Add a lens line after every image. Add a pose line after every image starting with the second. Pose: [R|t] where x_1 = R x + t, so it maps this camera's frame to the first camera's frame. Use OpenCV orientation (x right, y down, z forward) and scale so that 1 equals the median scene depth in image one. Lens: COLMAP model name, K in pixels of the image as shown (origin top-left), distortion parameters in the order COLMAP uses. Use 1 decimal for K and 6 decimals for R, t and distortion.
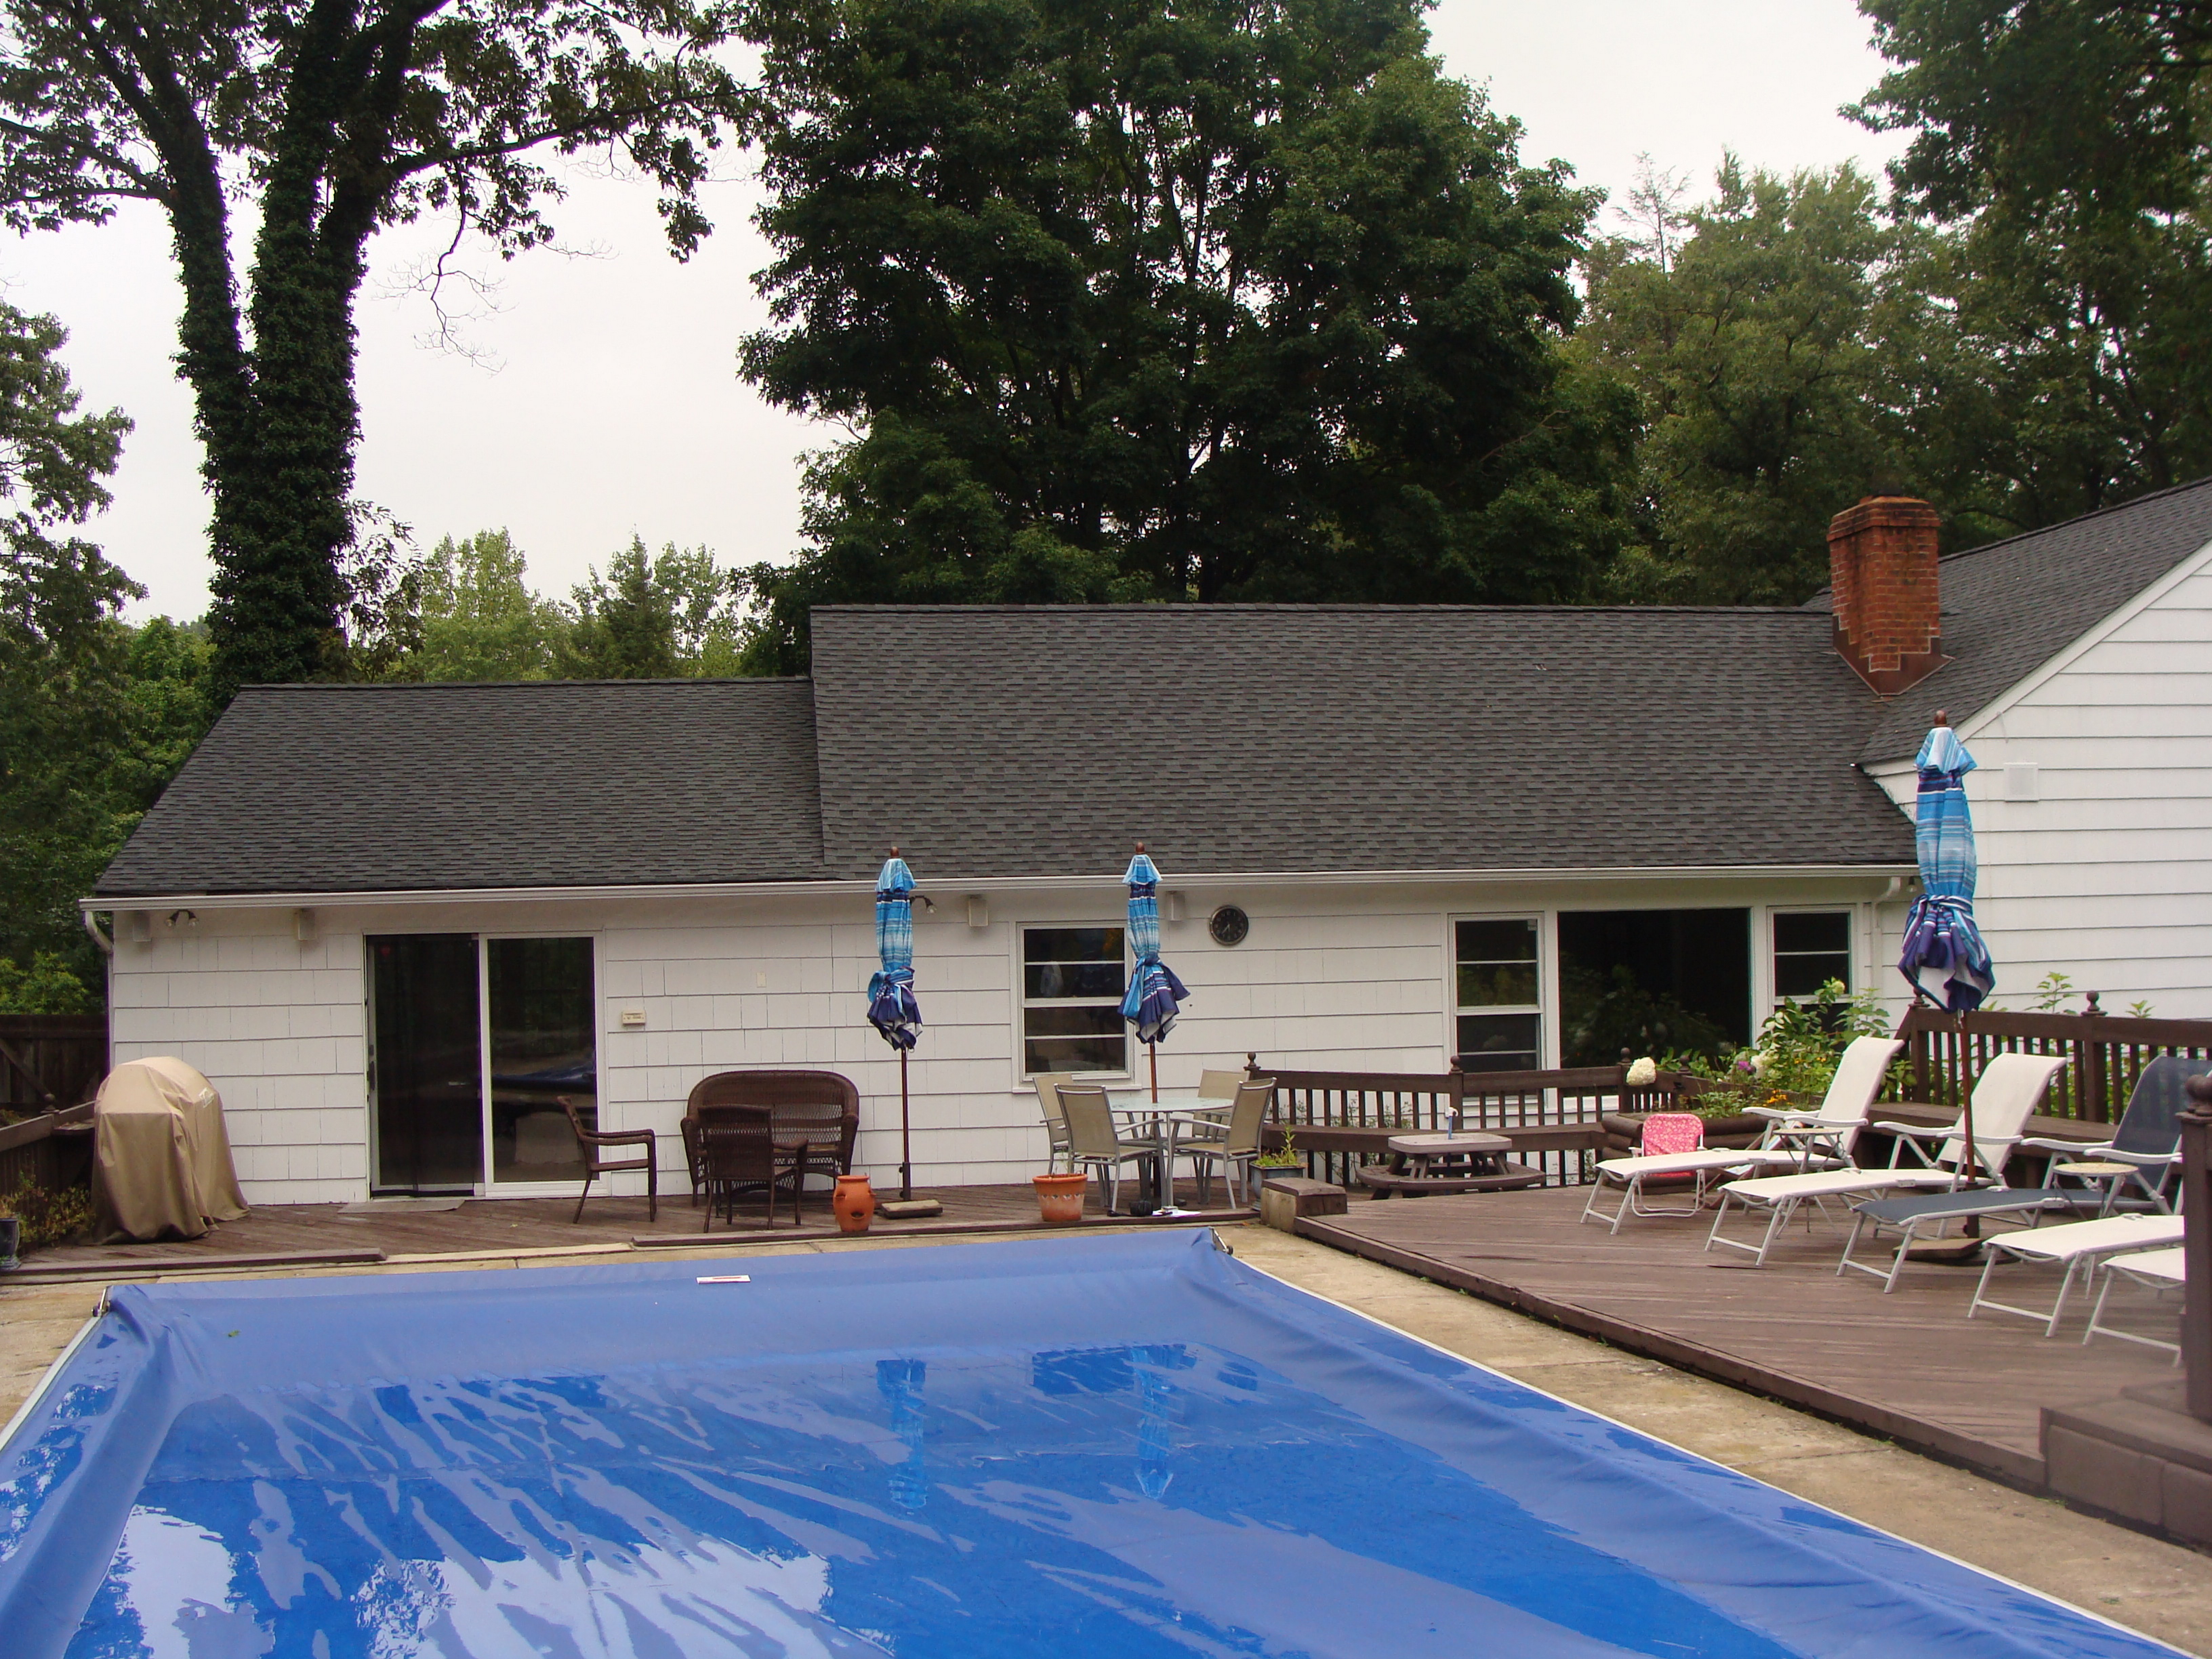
lens RADIAL K [[2547.8, 0, 1106.0], [0, 2547.8, 829.5], [0, 0, 1]] dist [-0.192322, 0.217942]
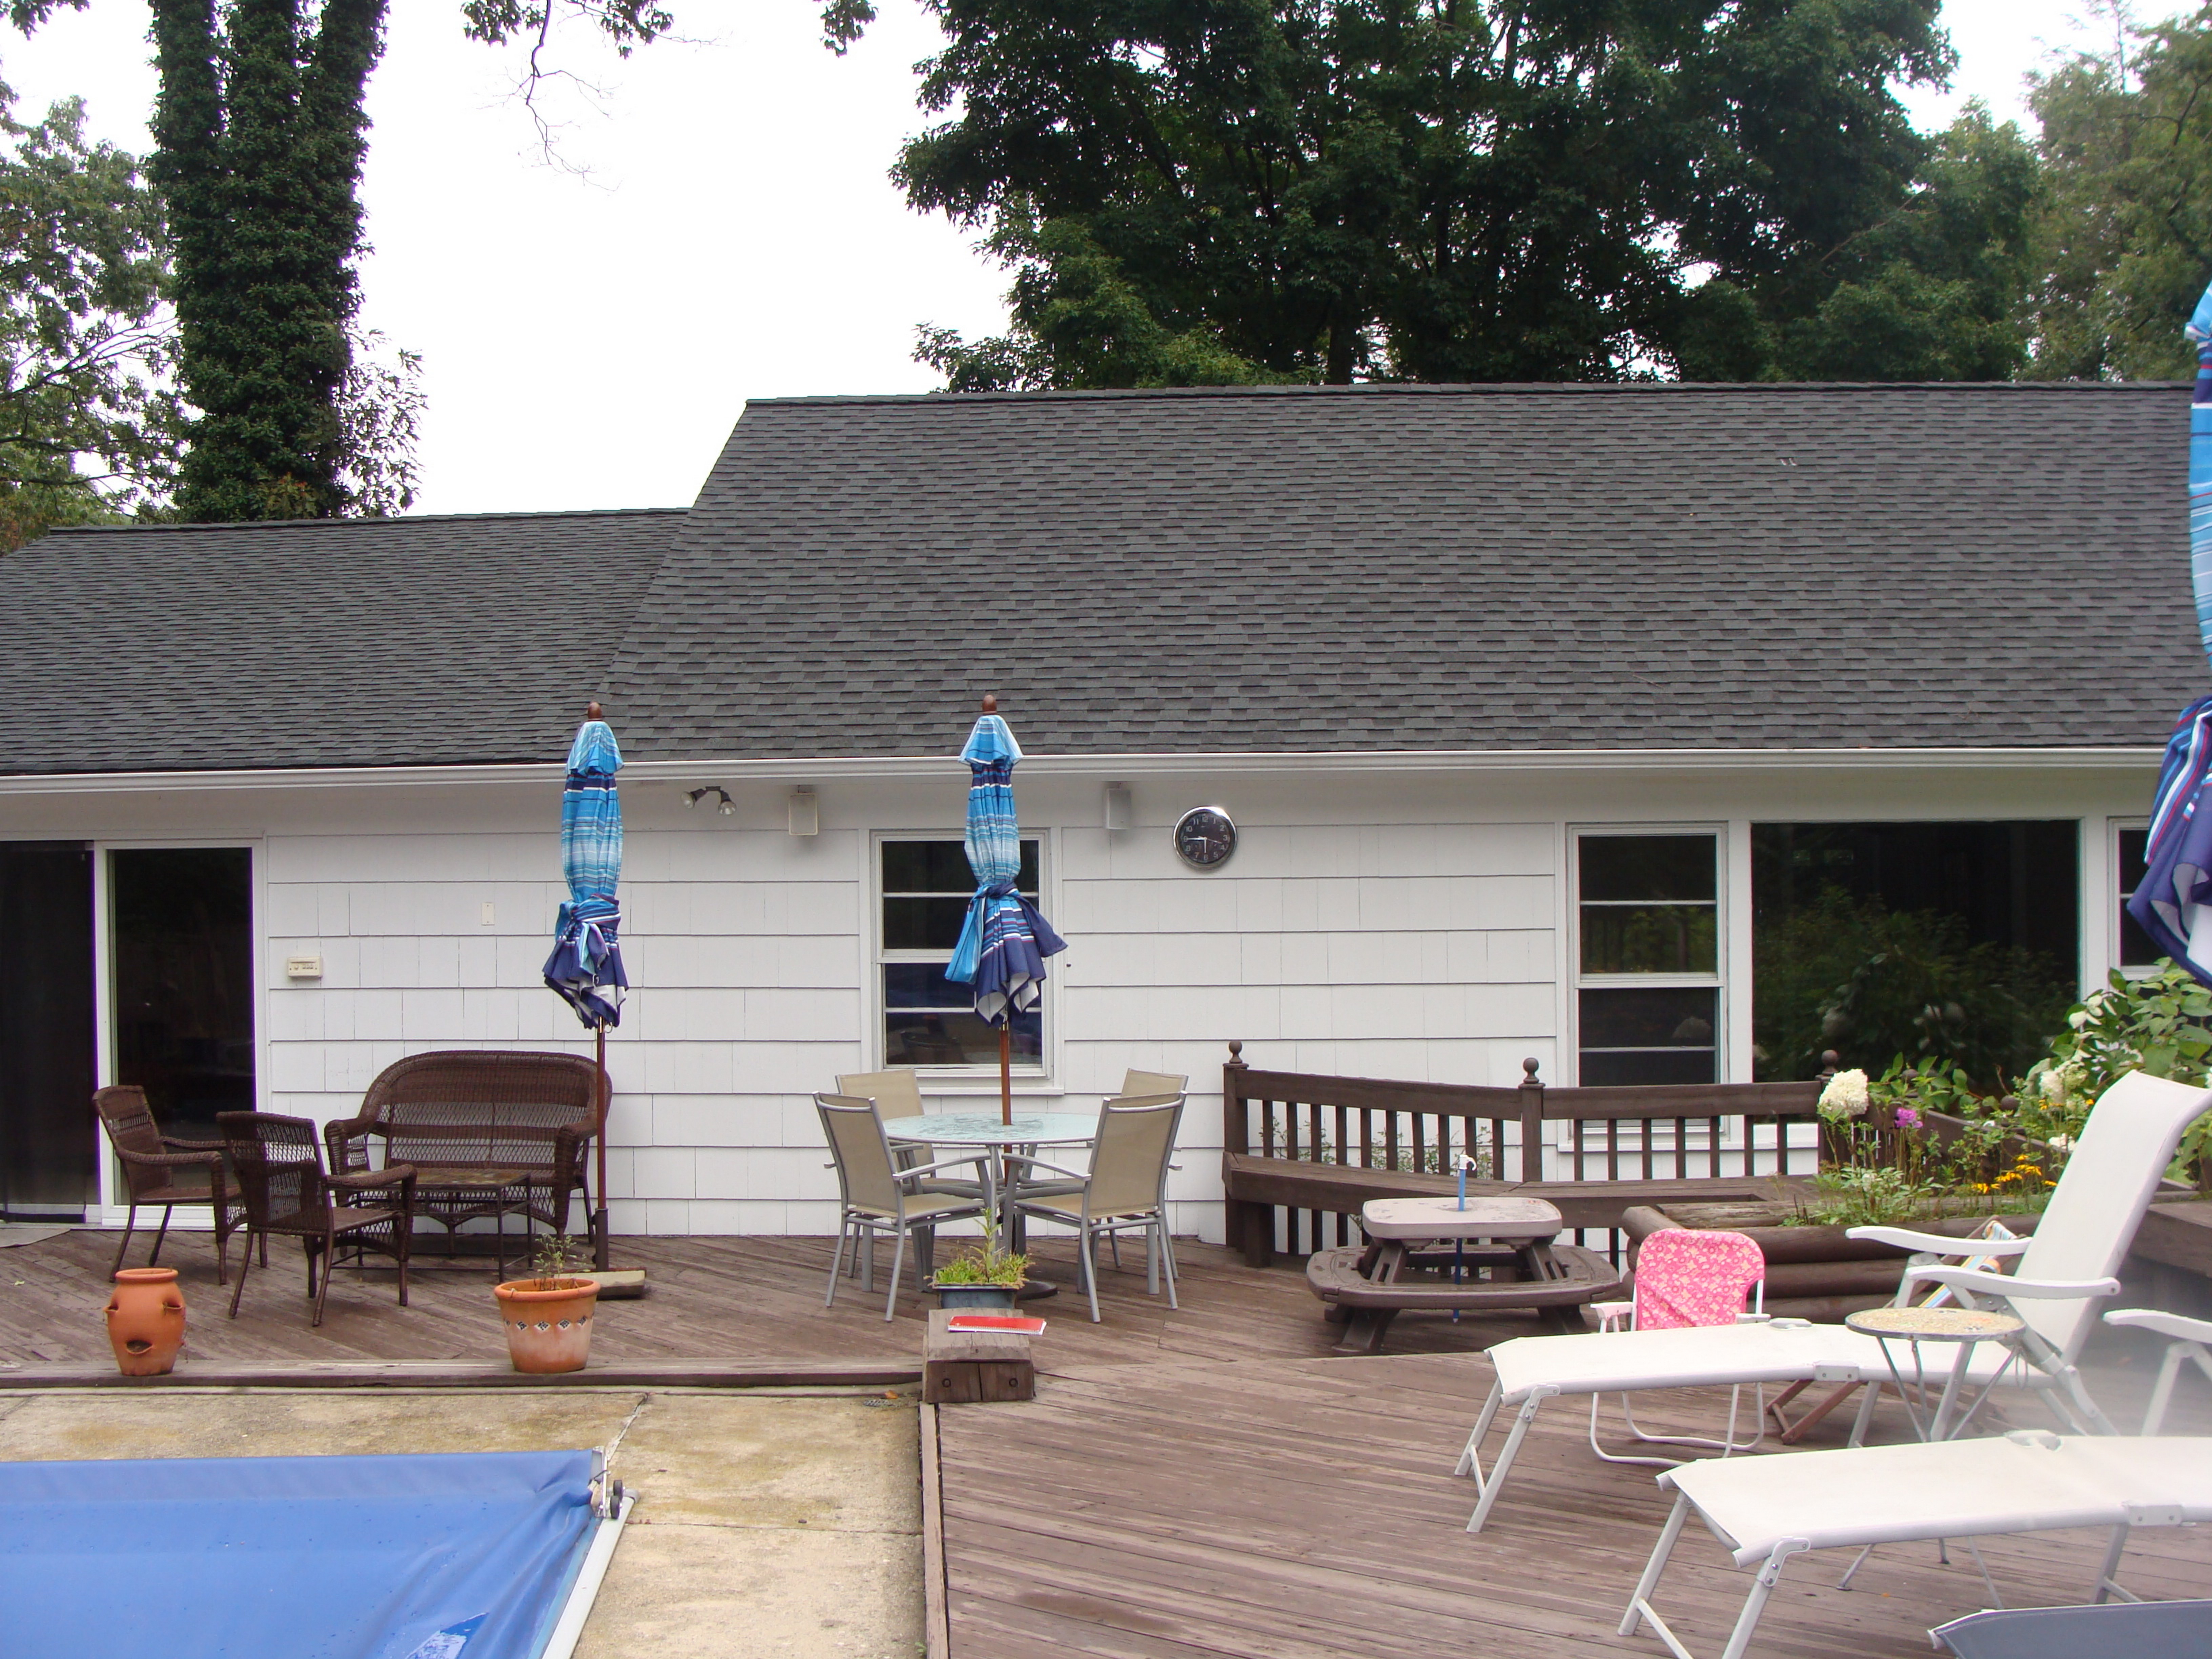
lens RADIAL K [[2547.8, 0, 1106.0], [0, 2547.8, 829.5], [0, 0, 1]] dist [-0.192322, 0.217942]
pose [[0.981455, 0.006927, -0.191568, 0.142079], [-0.003037, 0.999783, 0.020595, 0.022161], [0.191669, -0.019631, 0.981263, 0.370784]]
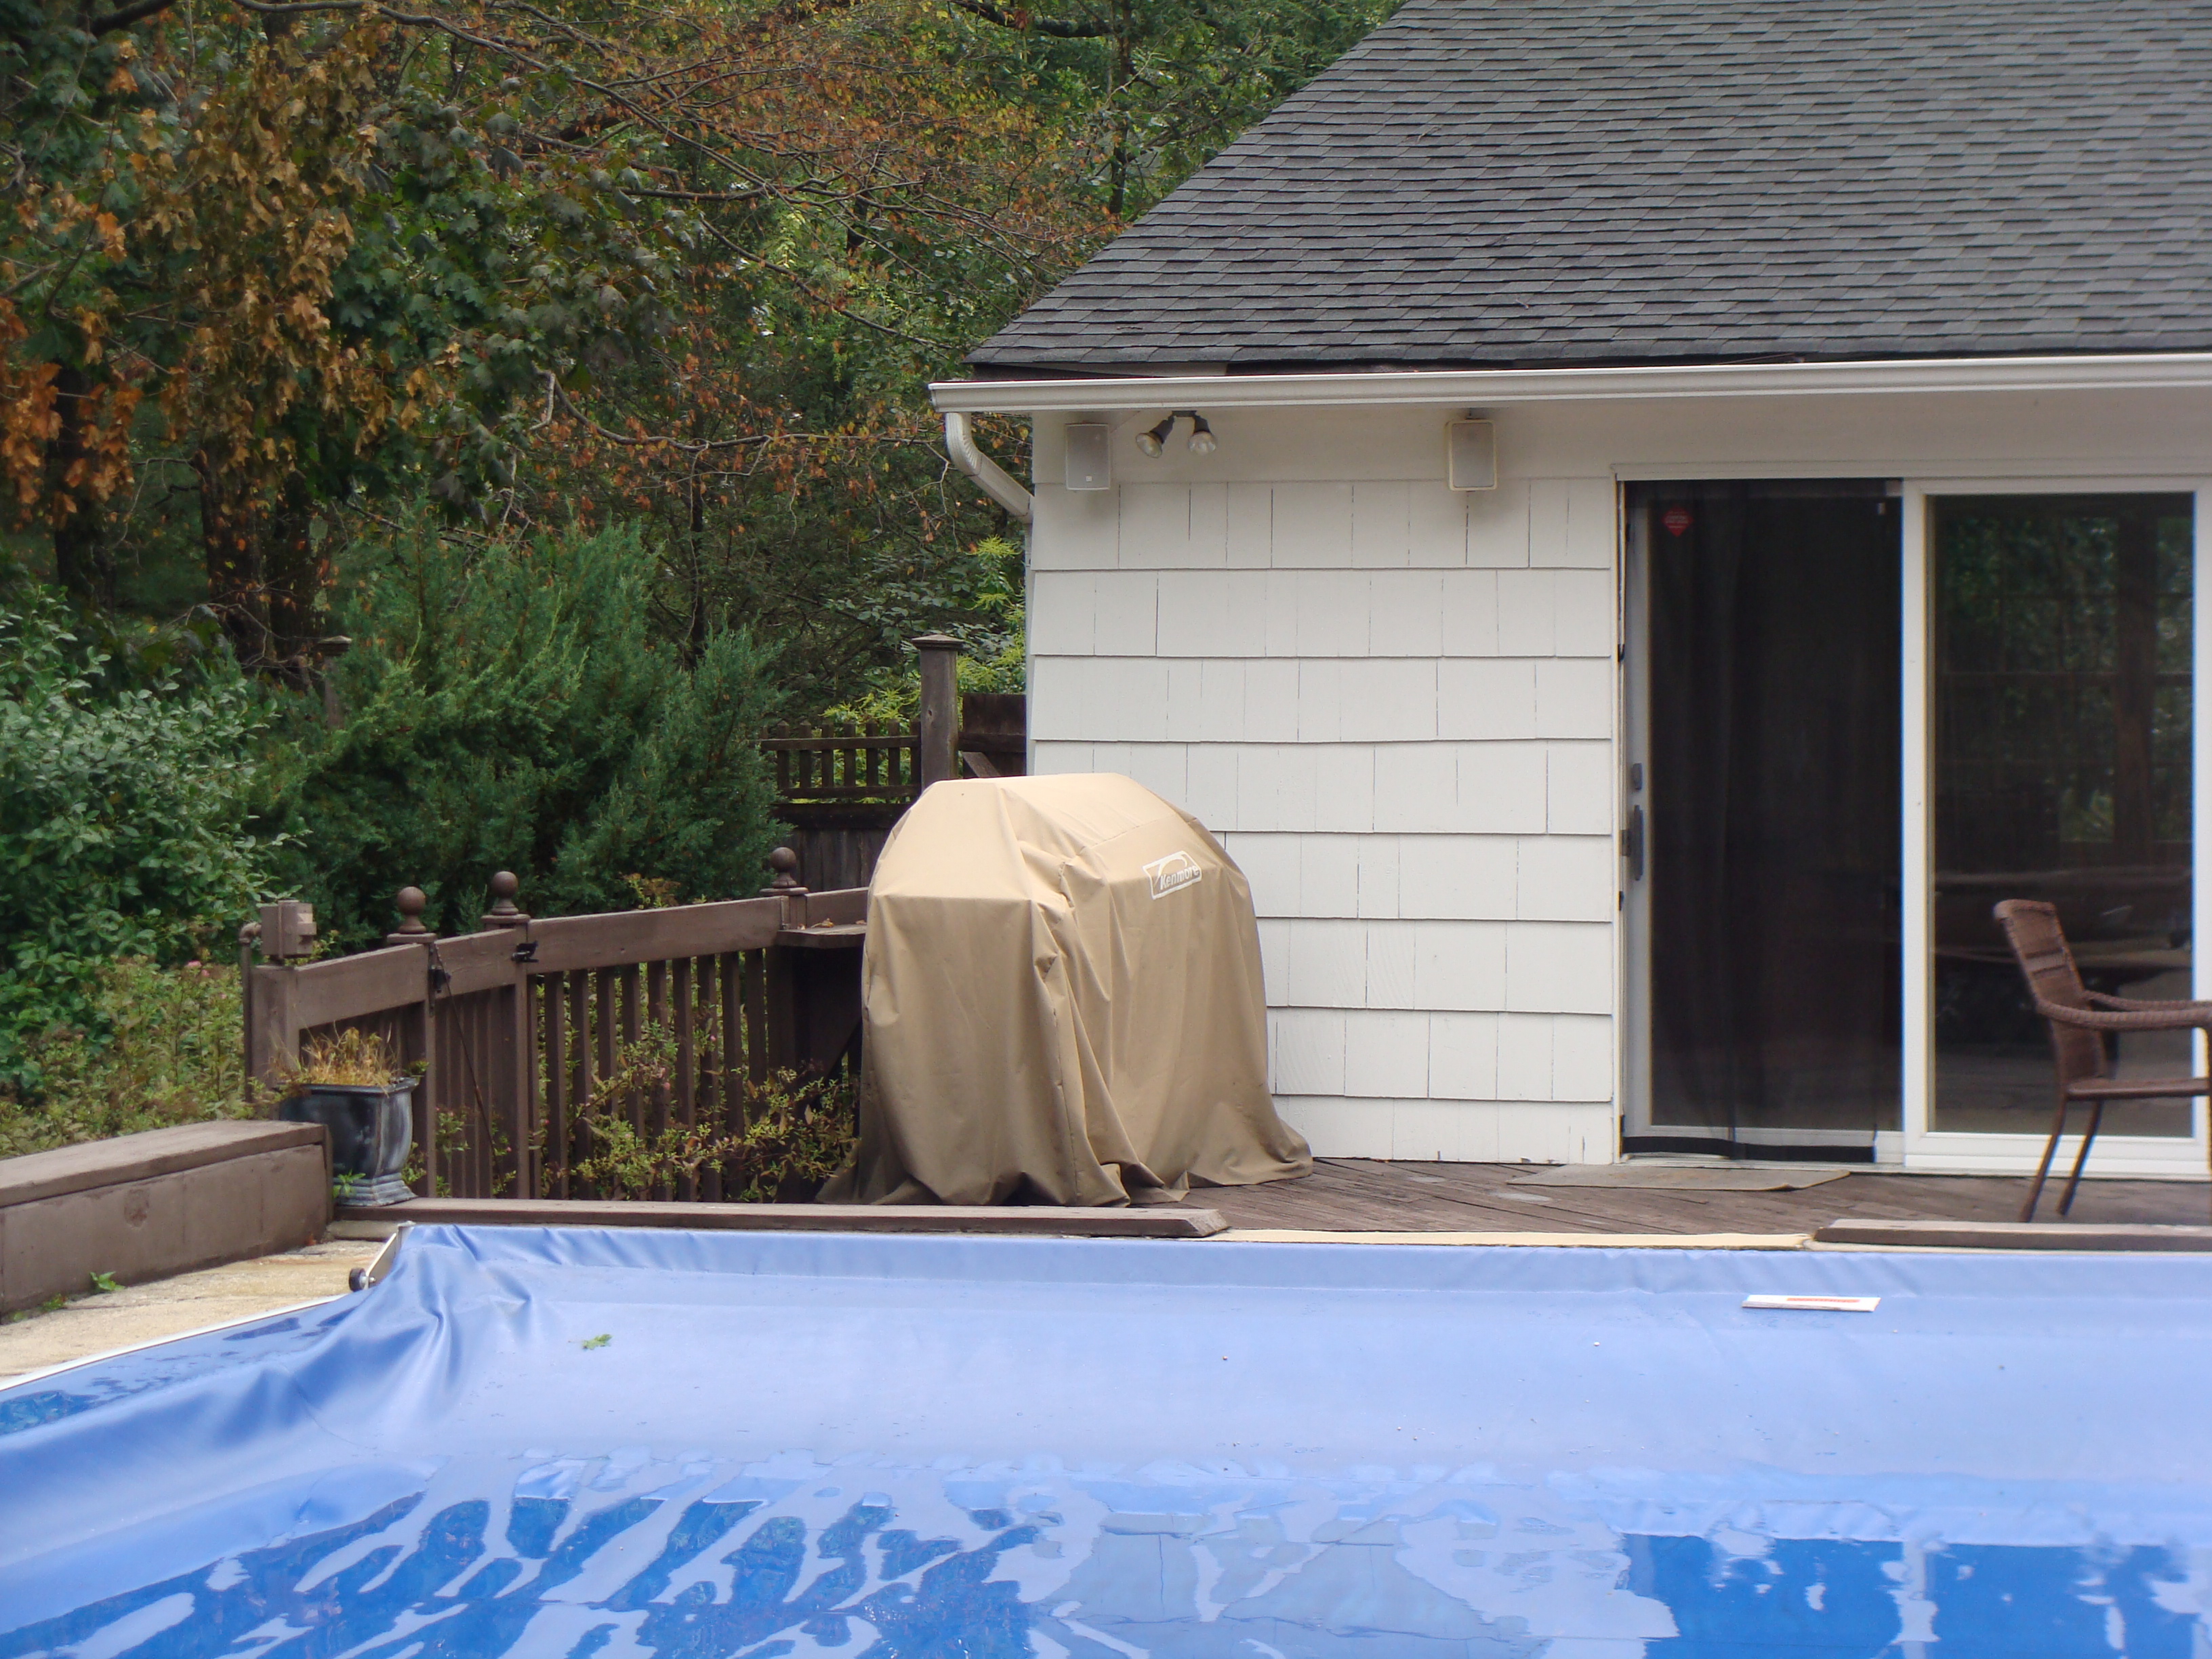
lens RADIAL K [[7182.3, 0, 1106.0], [0, 7182.3, 829.5], [0, 0, 1]] dist [0.078030, 1.185592]
pose [[0.866461, 0.035608, -0.497973, 0.181846], [-0.000003, 0.997454, 0.071318, 0.015511], [0.499244, -0.061793, 0.864255, -0.007027]]
